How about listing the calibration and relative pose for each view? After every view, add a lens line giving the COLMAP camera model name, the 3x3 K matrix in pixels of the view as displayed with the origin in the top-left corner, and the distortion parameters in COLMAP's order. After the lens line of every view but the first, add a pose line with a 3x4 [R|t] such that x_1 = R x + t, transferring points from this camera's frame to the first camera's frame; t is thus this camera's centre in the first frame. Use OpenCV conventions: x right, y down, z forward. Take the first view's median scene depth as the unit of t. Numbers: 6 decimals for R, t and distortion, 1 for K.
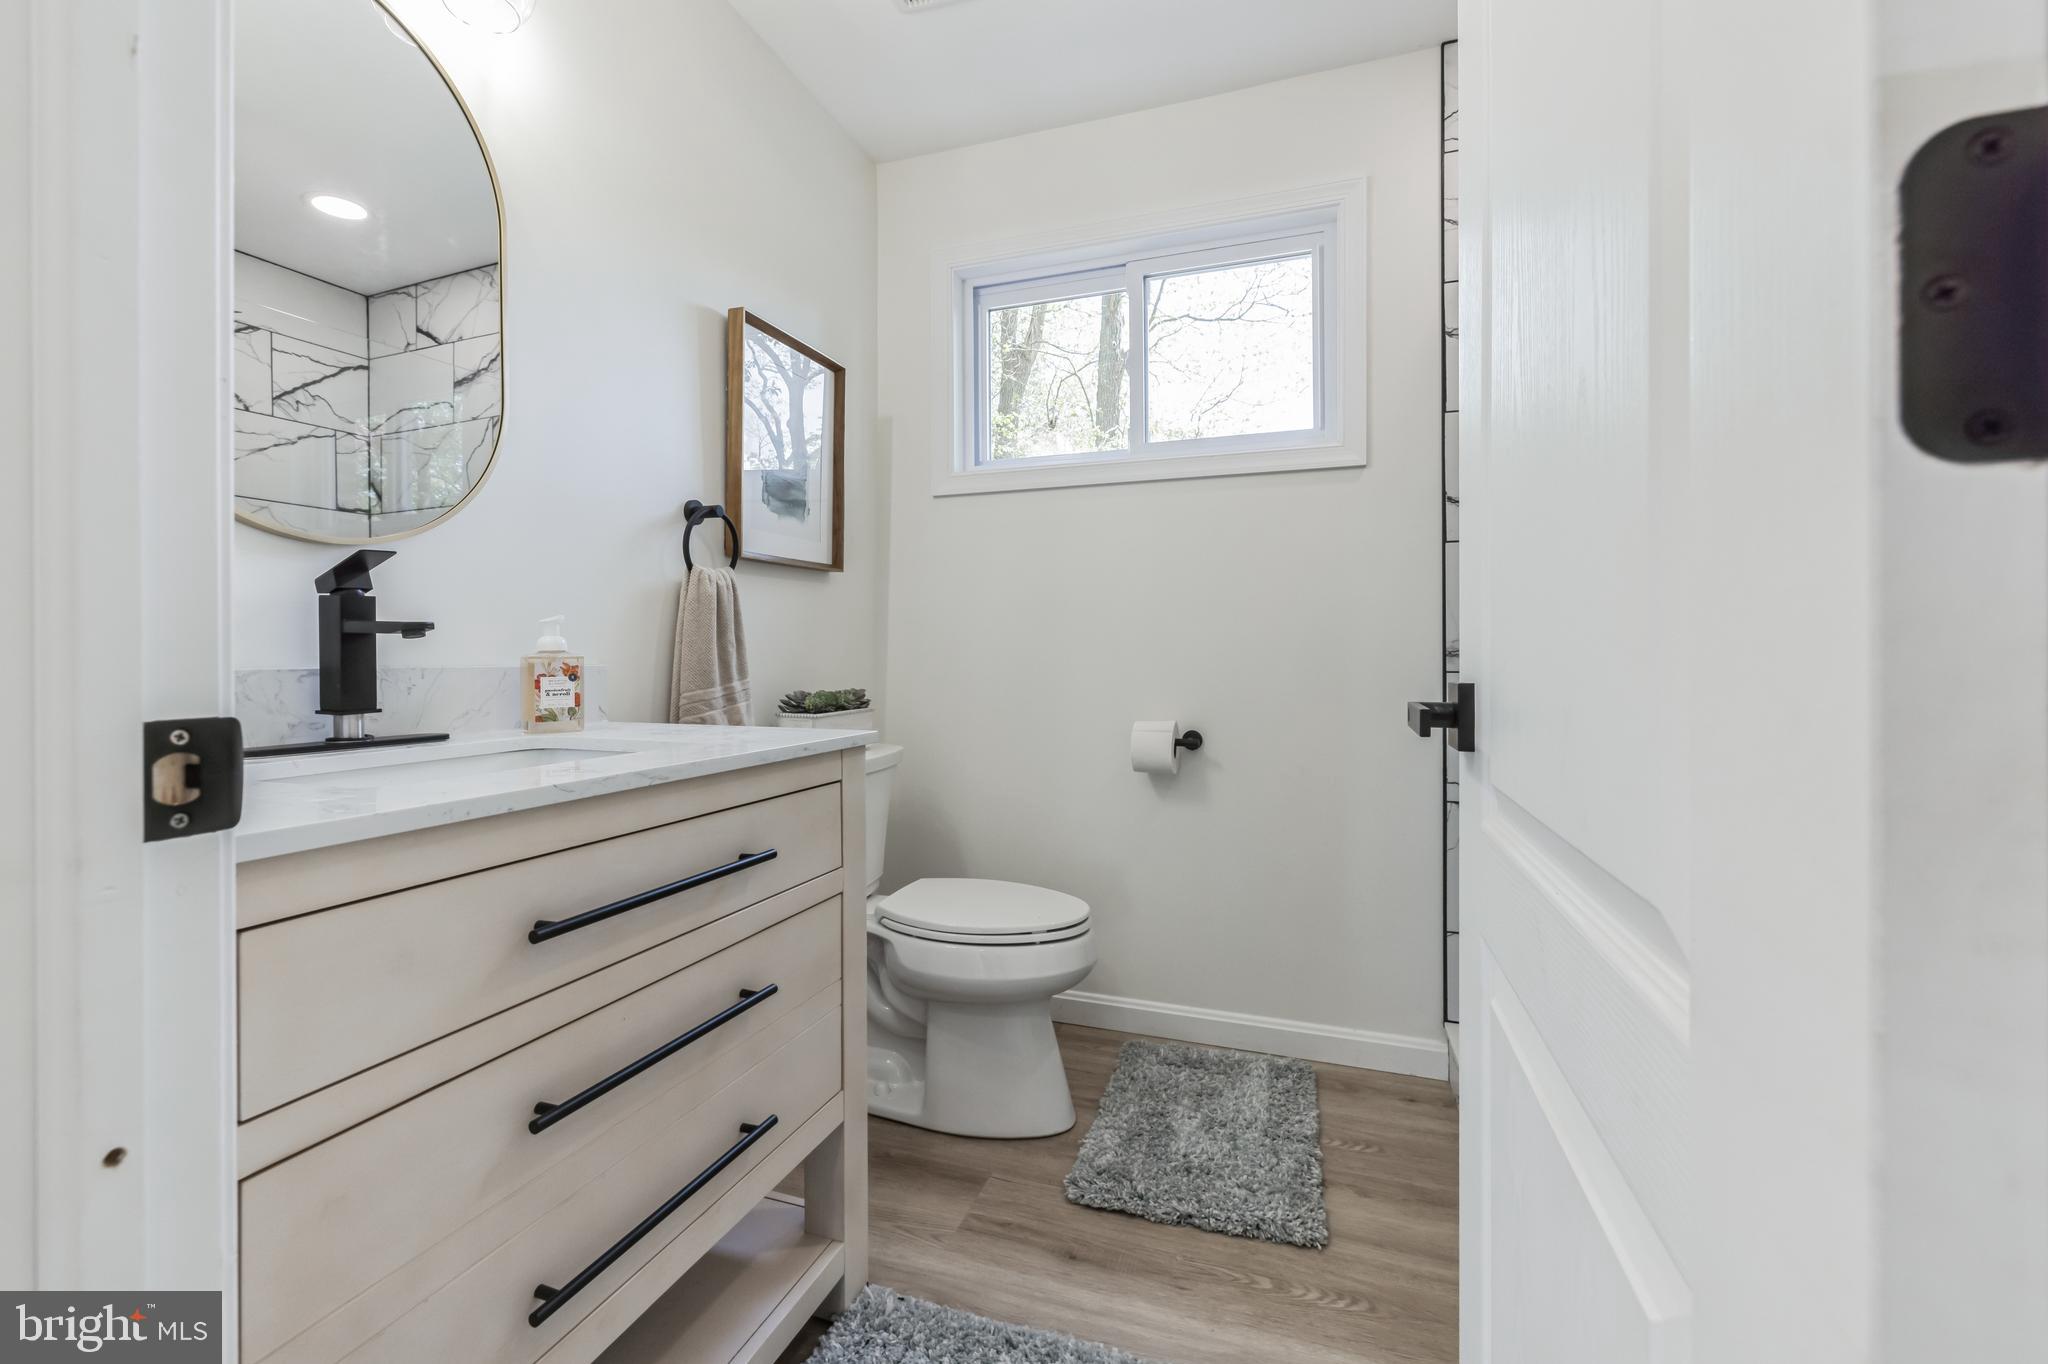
lens RADIAL K [[856.4, 0, 1018.6], [0, 856.4, 667.0], [0, 0, 1]] dist [0.000675, 0.000338]
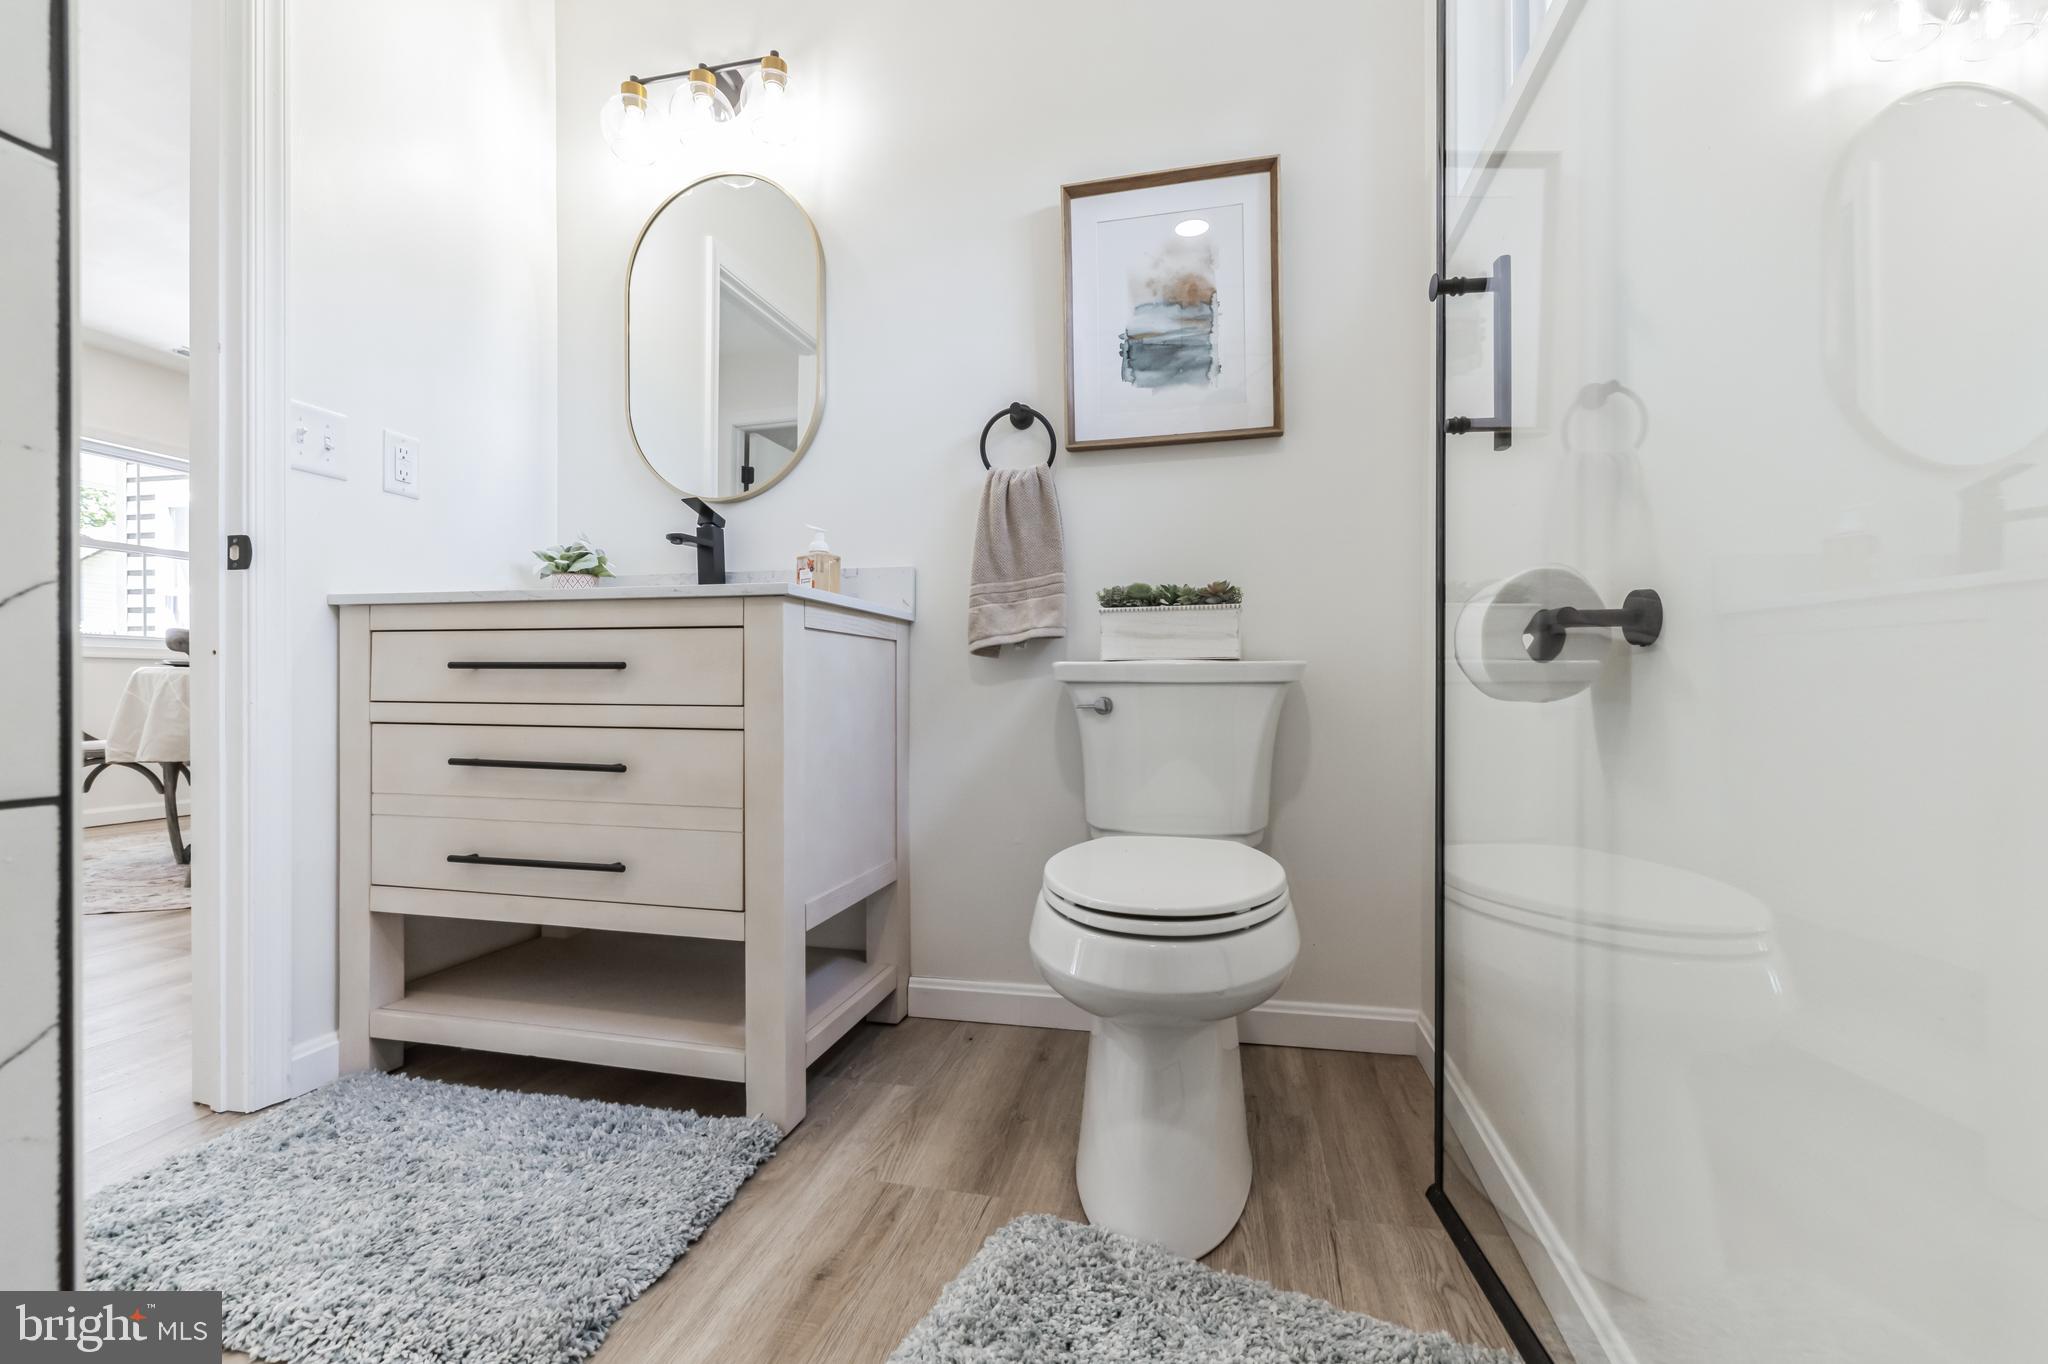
lens RADIAL K [[881.1, 0, 1024.0], [0, 881.1, 682.0], [0, 0, 1]] dist [-0.000343, -0.000008]
pose [[0.120745, 0.000504, -0.992683, 0.795987], [-0.014342, 0.999896, -0.001237, 0.167147], [0.992580, 0.014386, 0.120739, 1.021963]]
